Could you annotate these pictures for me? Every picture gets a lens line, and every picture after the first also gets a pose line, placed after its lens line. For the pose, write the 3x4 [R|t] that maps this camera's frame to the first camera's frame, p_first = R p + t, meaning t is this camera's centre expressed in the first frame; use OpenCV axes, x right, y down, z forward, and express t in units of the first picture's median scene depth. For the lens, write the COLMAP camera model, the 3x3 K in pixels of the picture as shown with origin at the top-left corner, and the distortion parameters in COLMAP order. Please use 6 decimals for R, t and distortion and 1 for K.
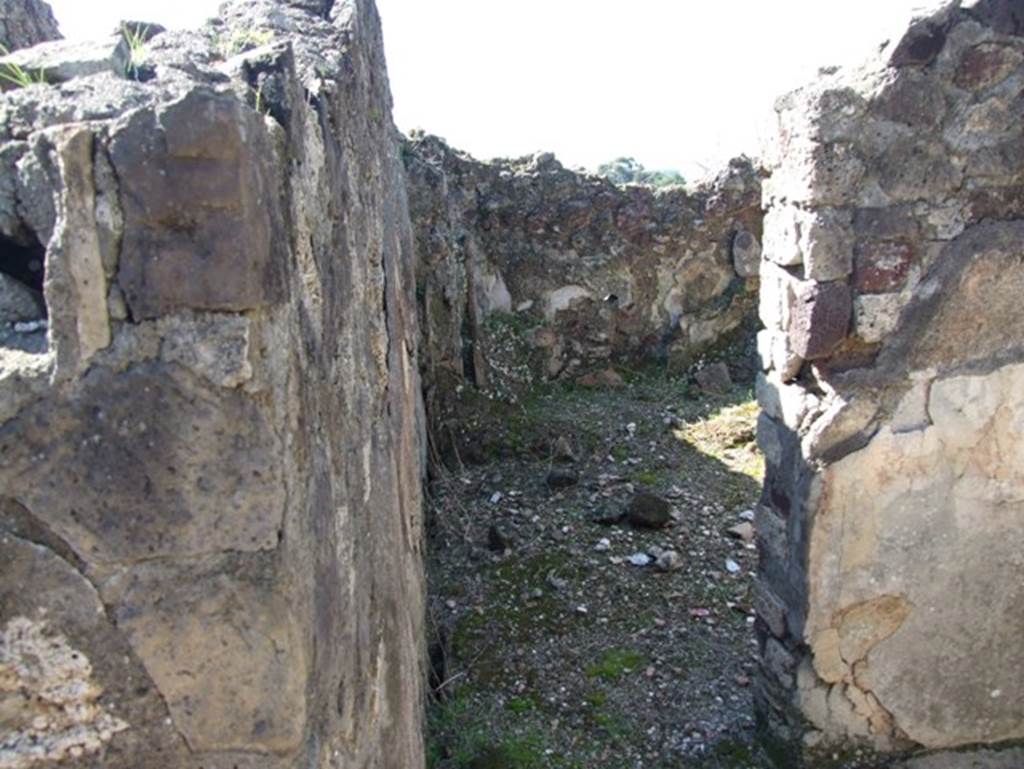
lens RADIAL K [[806.7, 0, 522.0], [0, 806.7, 369.9], [0, 0, 1]] dist [-0.050958, 0.044514]
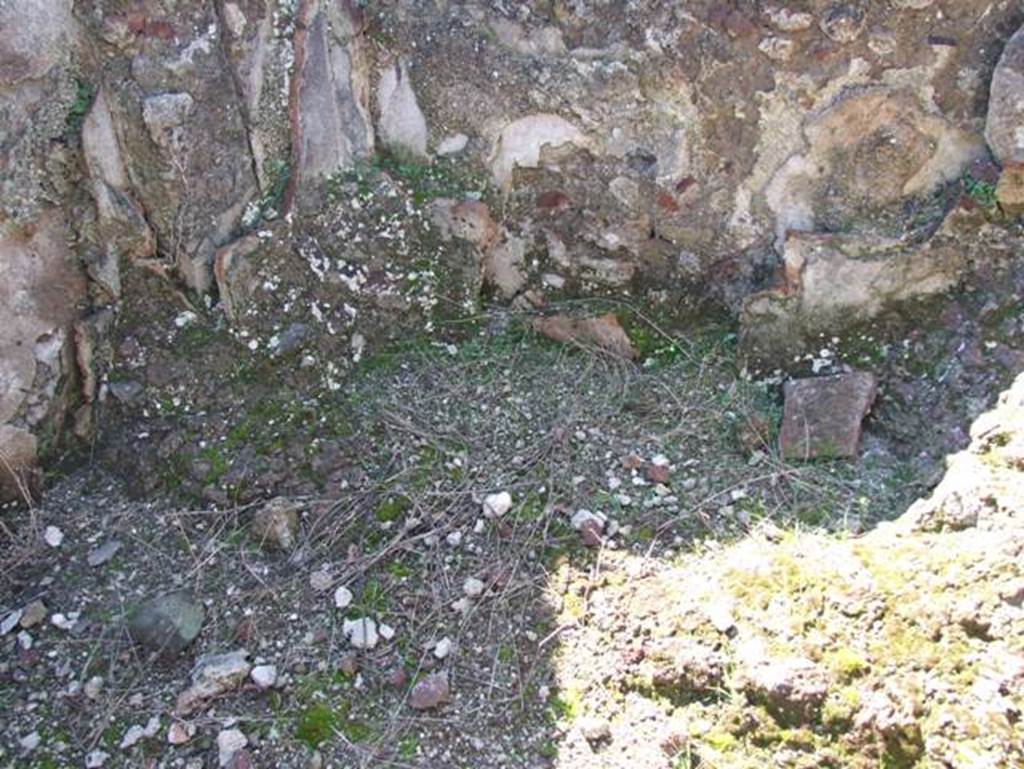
lens RADIAL K [[806.7, 0, 547.5], [0, 806.7, 351.5], [0, 0, 1]] dist [-0.050958, 0.044514]
pose [[0.859891, 0.273614, -0.430956, 0.281335], [-0.135232, 0.936156, 0.324537, -0.125034], [0.492240, -0.220788, 0.841993, 0.605029]]
